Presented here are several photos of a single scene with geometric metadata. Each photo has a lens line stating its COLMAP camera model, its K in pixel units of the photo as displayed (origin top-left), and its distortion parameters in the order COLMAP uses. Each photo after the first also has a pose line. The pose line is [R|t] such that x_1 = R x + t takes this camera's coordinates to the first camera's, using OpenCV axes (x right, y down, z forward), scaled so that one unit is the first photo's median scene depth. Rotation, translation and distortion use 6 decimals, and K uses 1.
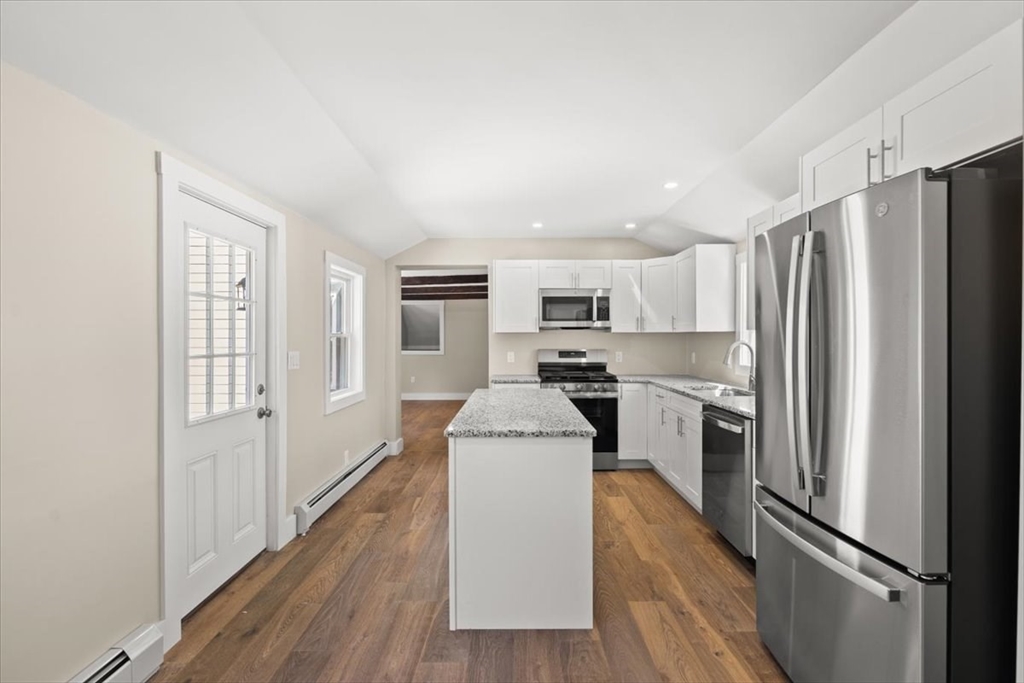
lens RADIAL K [[461.9, 0, 512.0], [0, 461.9, 341.5], [0, 0, 1]] dist [0.025688, -0.000063]
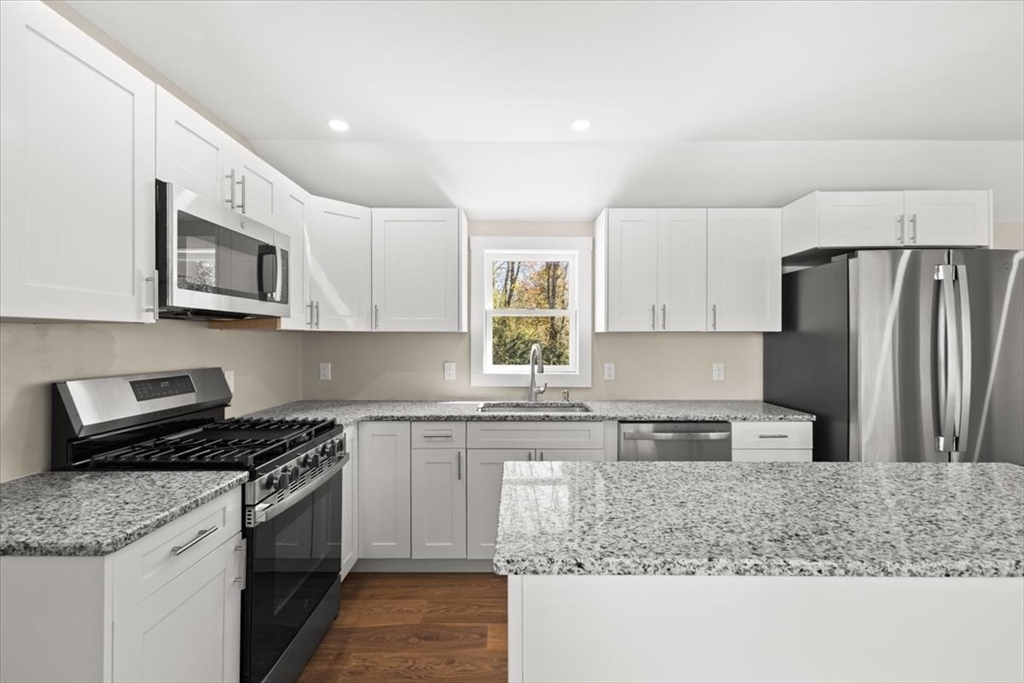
lens RADIAL K [[461.9, 0, 512.0], [0, 461.9, 341.5], [0, 0, 1]] dist [0.025688, -0.000063]
pose [[0.001637, -0.000621, 0.999998, -0.252546], [0.004626, 0.999989, 0.000613, -0.006867], [-0.999988, 0.004625, 0.001639, 0.771375]]
